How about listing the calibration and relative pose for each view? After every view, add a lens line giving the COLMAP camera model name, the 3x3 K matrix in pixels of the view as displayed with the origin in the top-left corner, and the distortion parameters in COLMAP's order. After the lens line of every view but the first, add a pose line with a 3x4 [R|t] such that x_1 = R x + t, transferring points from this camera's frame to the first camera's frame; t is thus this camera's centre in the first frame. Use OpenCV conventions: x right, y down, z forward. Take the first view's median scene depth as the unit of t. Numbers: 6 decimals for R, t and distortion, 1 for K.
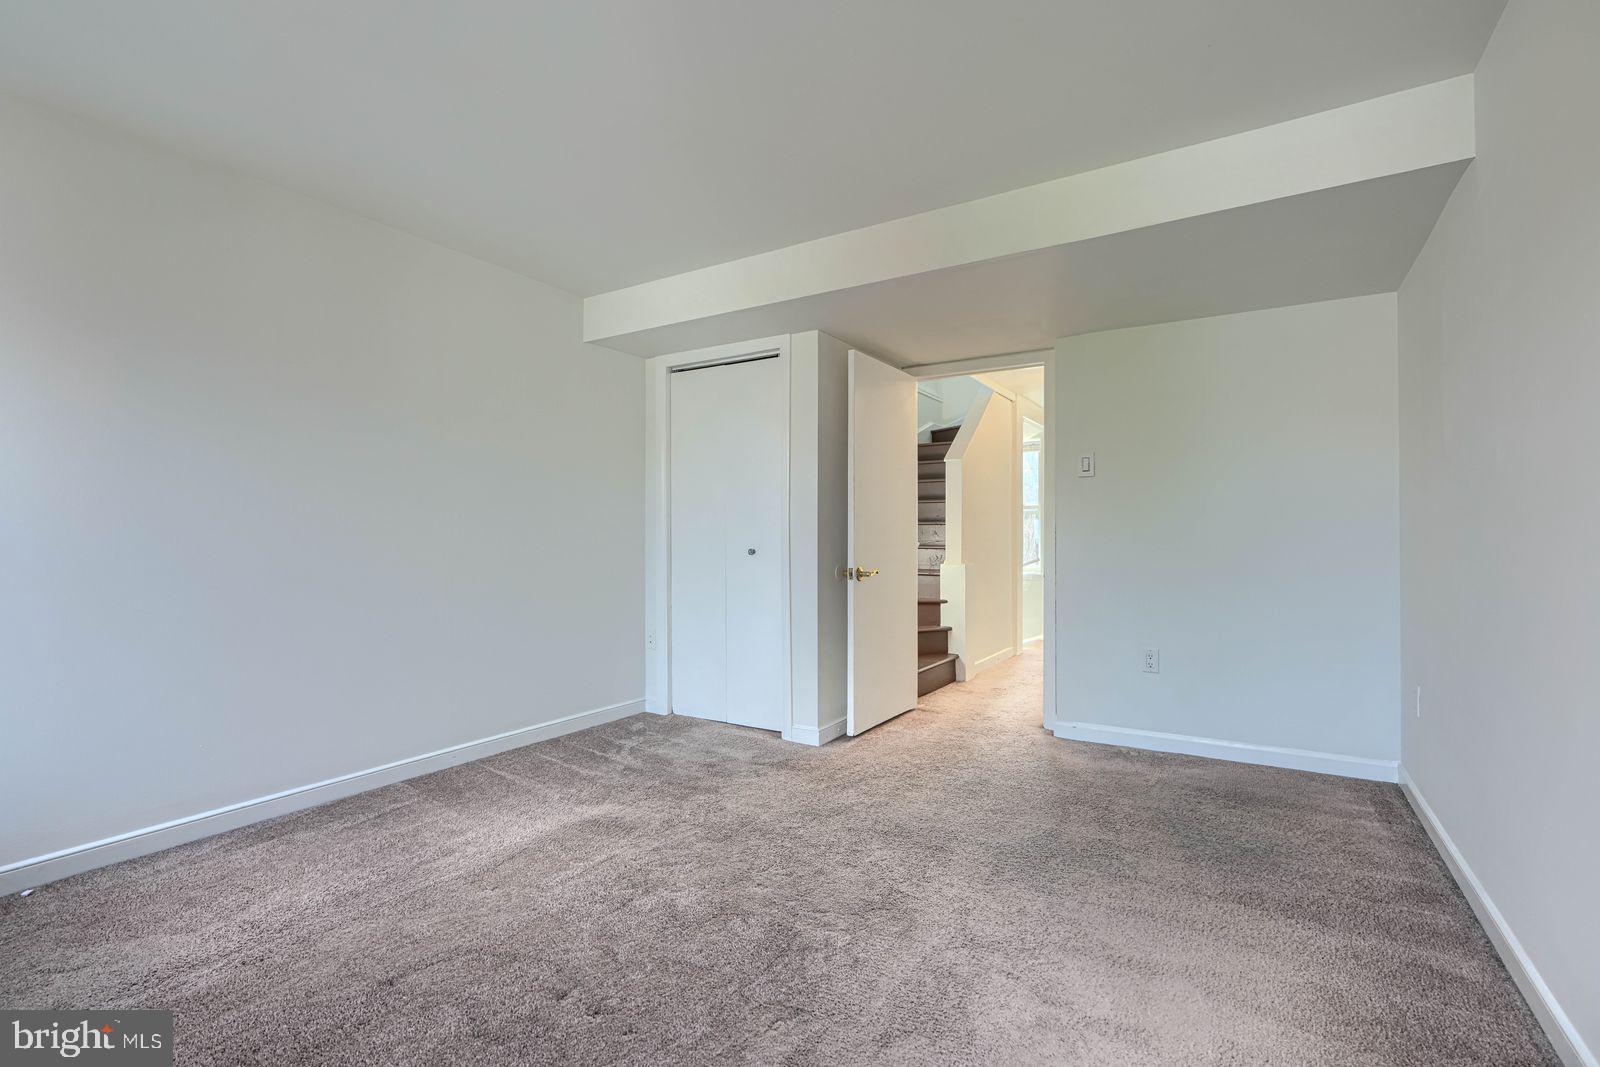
lens RADIAL K [[731.4, 0, 801.1], [0, 731.4, 534.1], [0, 0, 1]] dist [0.001922, 0.000550]
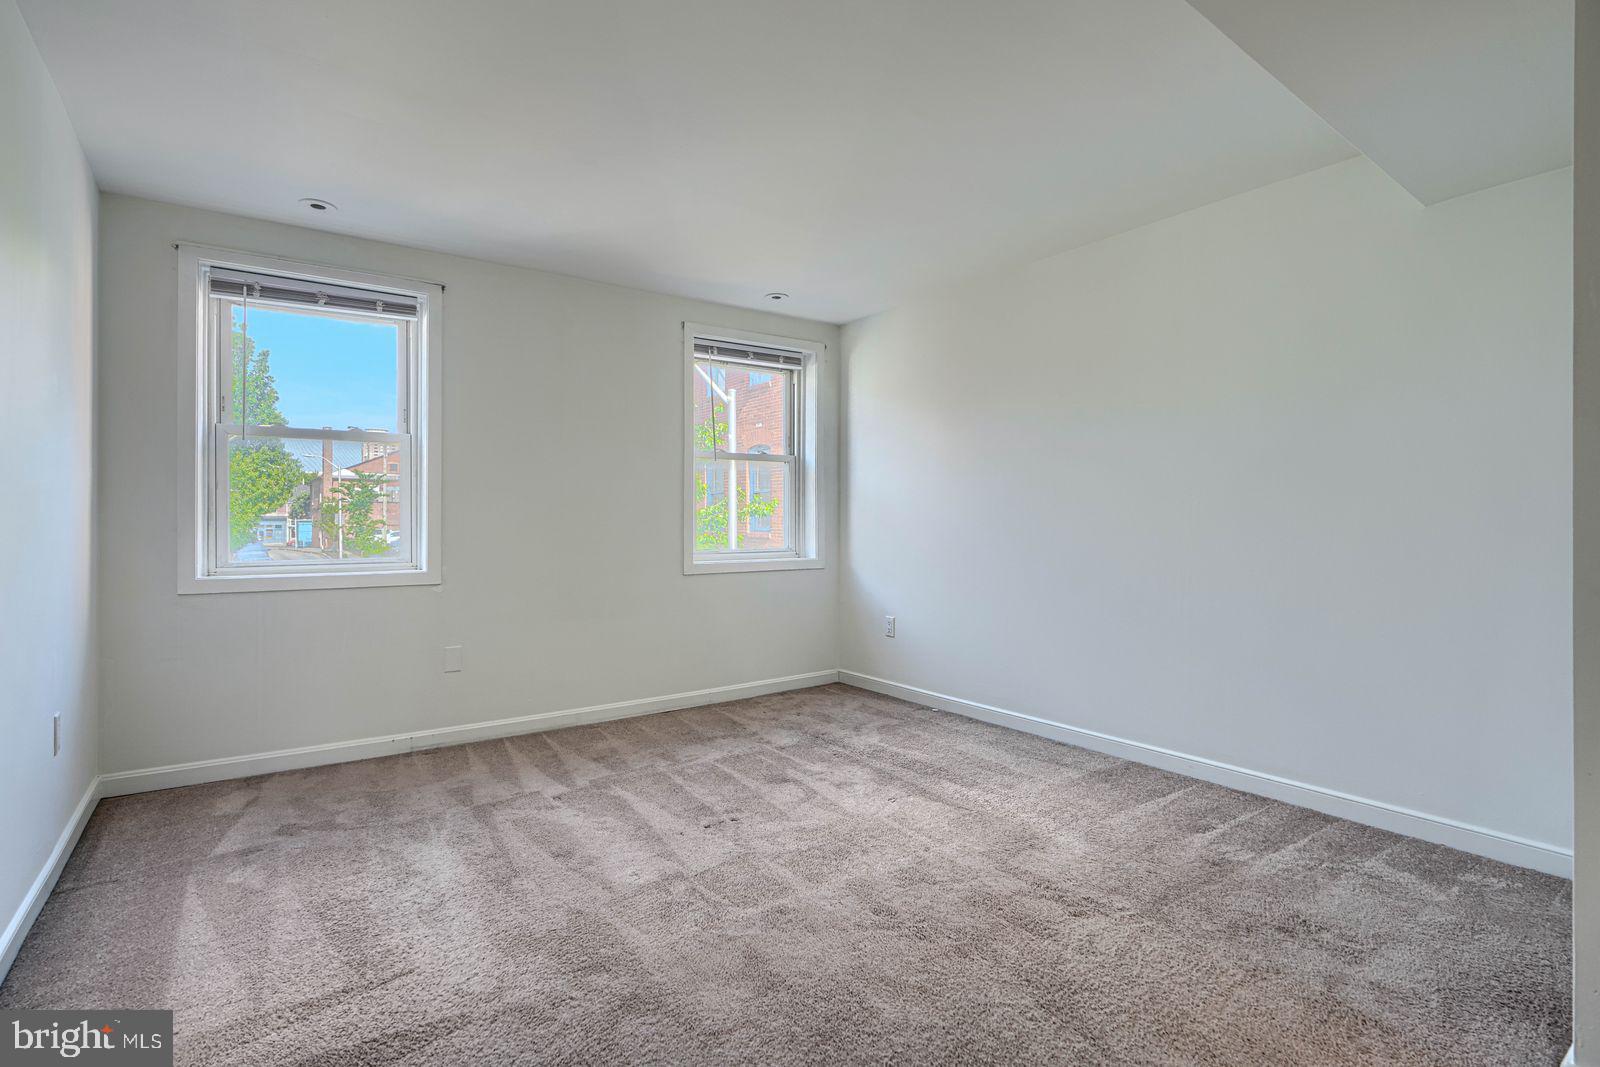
lens RADIAL K [[731.4, 0, 800.2], [0, 731.4, 526.9], [0, 0, 1]] dist [0.001922, 0.000550]
pose [[-0.362999, 0.004310, -0.931779, 0.587236], [0.003646, 0.999988, 0.003205, -0.002777], [0.931782, -0.002234, -0.363011, 0.914199]]
